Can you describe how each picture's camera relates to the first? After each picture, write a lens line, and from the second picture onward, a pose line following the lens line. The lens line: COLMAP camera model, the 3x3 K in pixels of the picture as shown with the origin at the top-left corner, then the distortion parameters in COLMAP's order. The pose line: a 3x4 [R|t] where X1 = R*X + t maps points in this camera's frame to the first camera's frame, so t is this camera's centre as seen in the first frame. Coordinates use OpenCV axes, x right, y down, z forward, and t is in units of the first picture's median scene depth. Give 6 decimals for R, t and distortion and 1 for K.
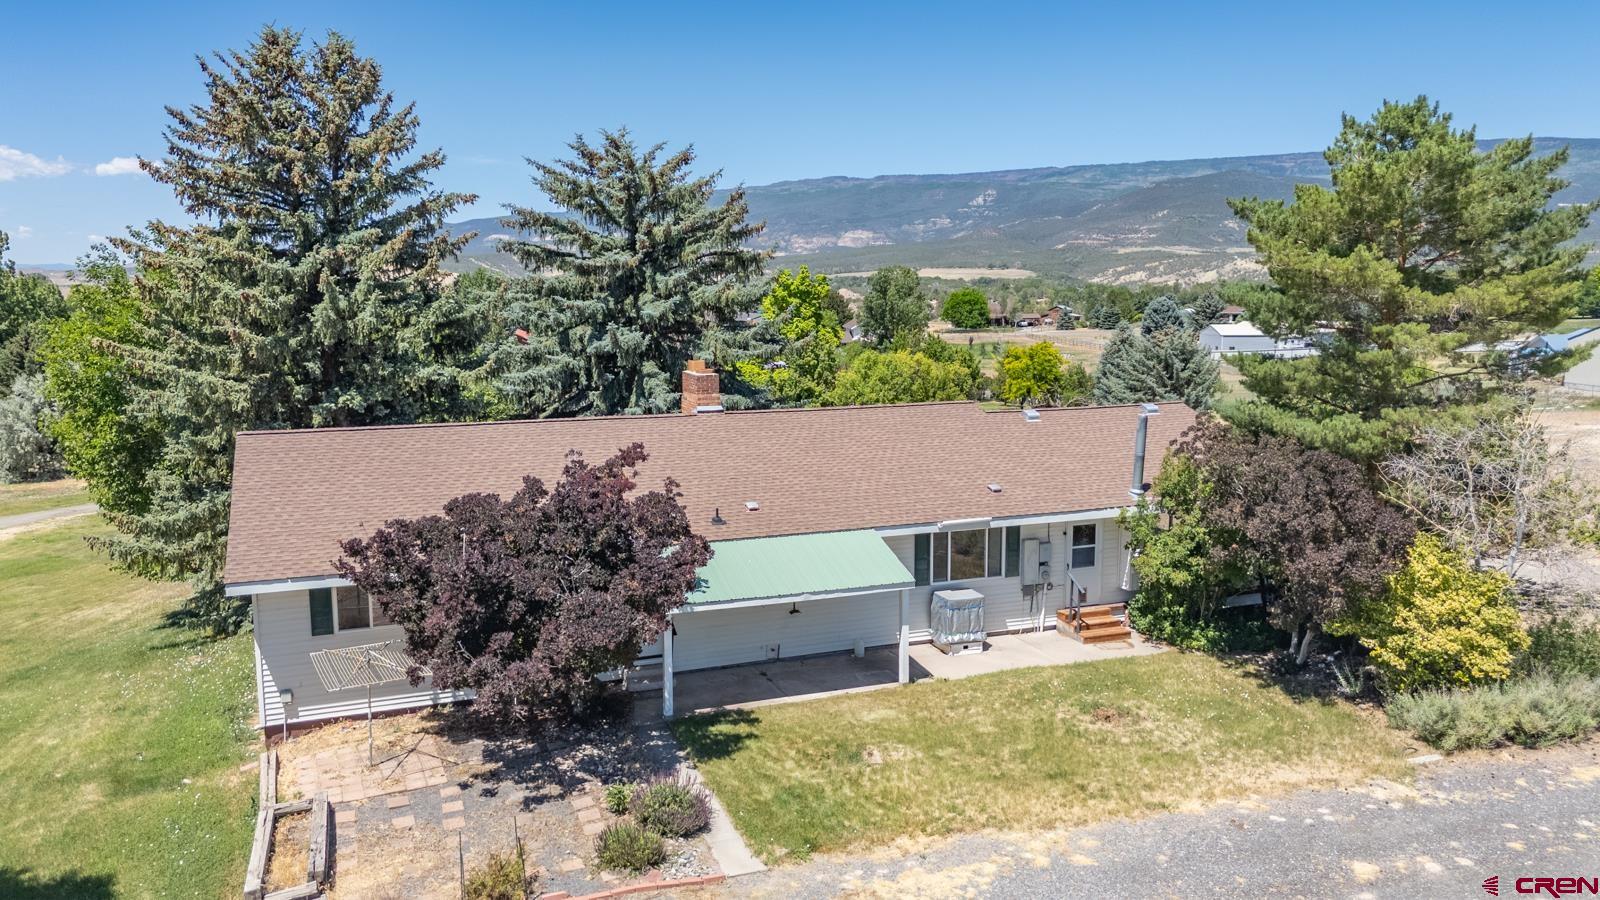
lens RADIAL K [[1197.7, 0, 800.0], [0, 1197.7, 450.0], [0, 0, 1]] dist [0.006619, 0.000763]
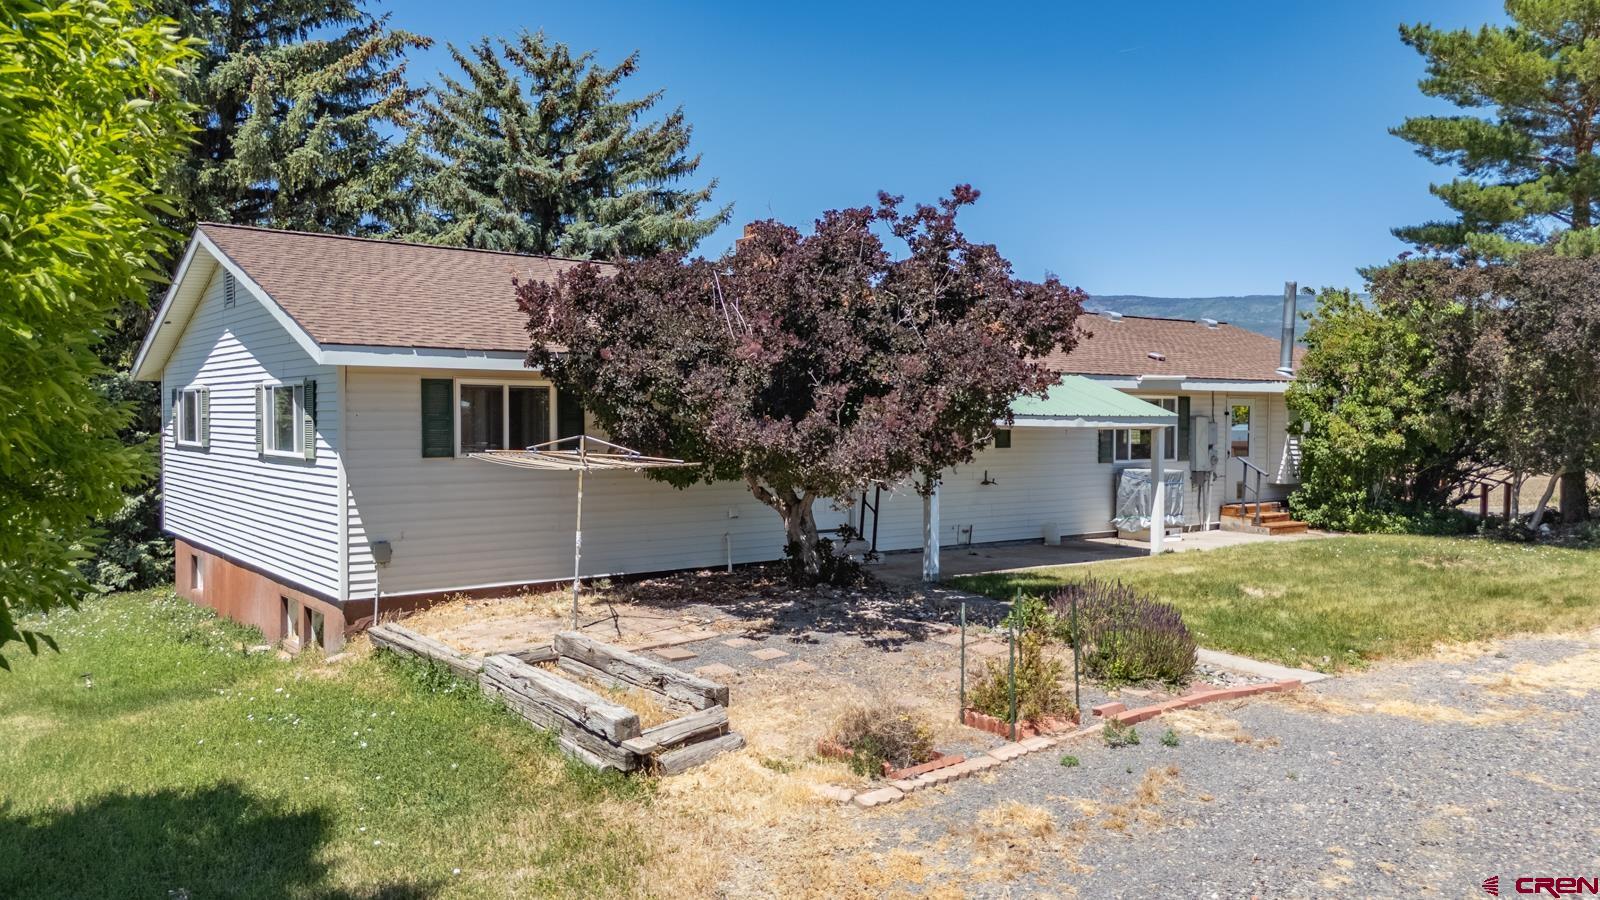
lens RADIAL K [[1197.7, 0, 800.0], [0, 1197.7, 450.0], [0, 0, 1]] dist [0.006619, 0.000763]
pose [[0.961442, -0.000795, 0.275006, -0.317941], [0.031861, 0.993584, -0.108518, 0.184685], [-0.273155, 0.113096, 0.955299, 0.277077]]
